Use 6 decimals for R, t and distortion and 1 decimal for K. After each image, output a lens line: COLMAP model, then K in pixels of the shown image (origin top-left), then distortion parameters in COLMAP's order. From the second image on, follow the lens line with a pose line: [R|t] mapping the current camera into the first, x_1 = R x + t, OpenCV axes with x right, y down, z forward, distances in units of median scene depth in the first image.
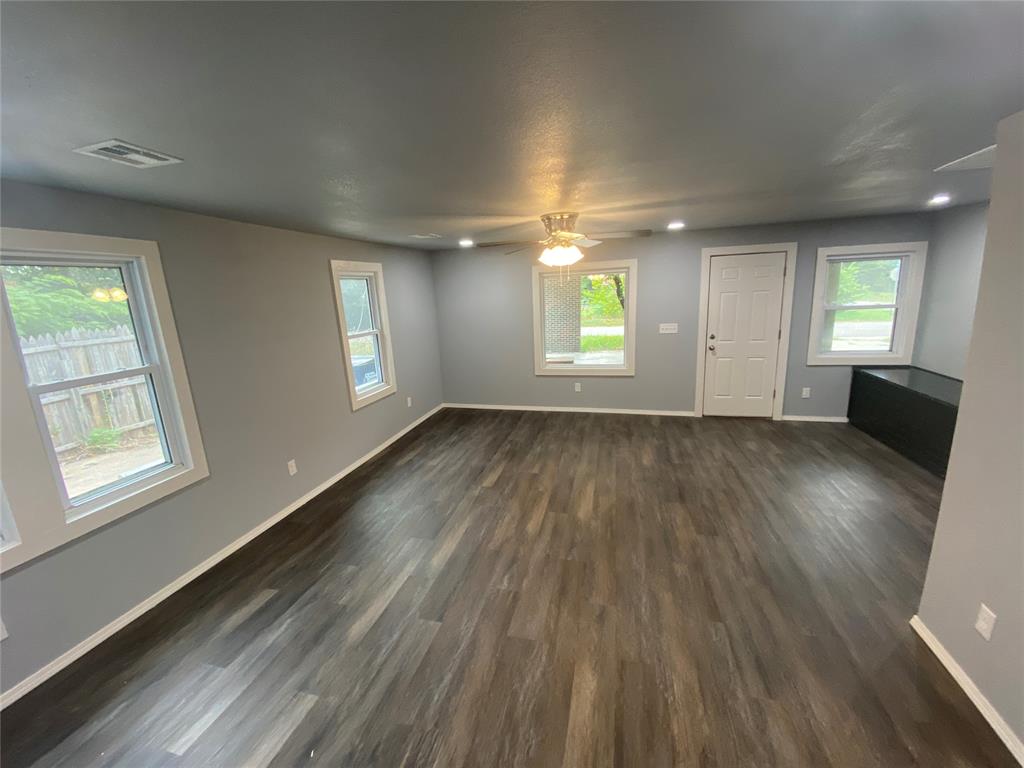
lens RADIAL K [[411.3, 0, 507.1], [0, 411.3, 381.4], [0, 0, 1]] dist [0.032645, -0.027280]
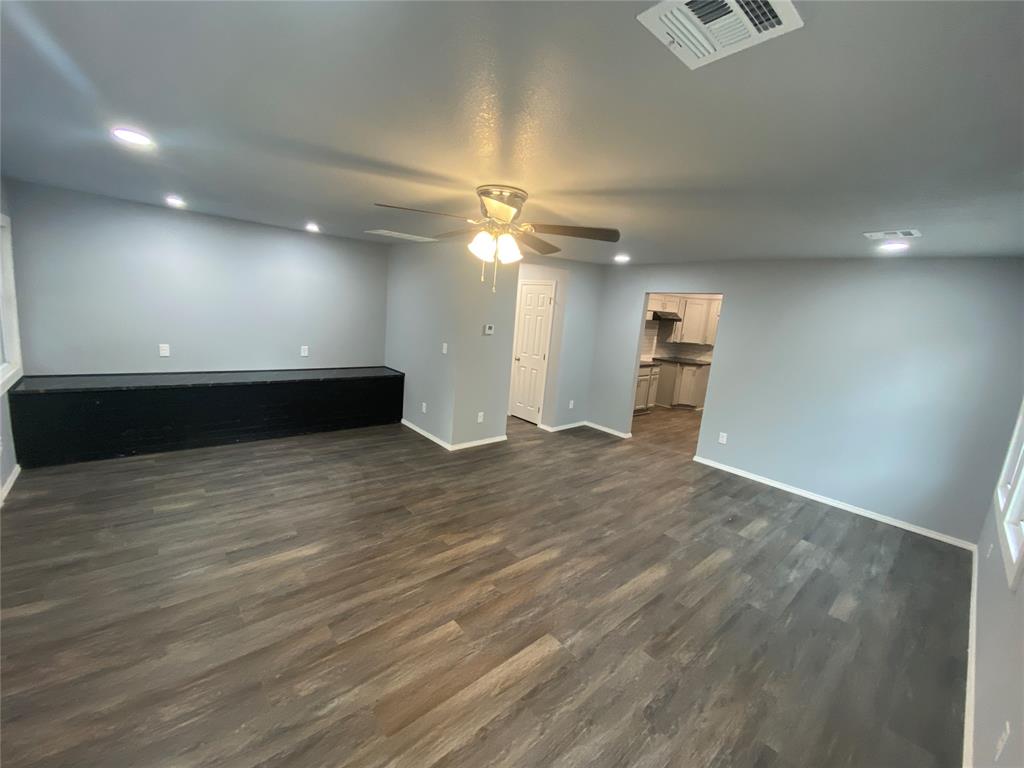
lens RADIAL K [[411.3, 0, 507.1], [0, 411.3, 381.4], [0, 0, 1]] dist [0.032645, -0.027280]
pose [[-0.826579, -0.124580, 0.548860, -0.289106], [0.071039, 0.944302, 0.321321, -0.291767], [-0.558320, 0.304587, -0.771690, 1.498037]]
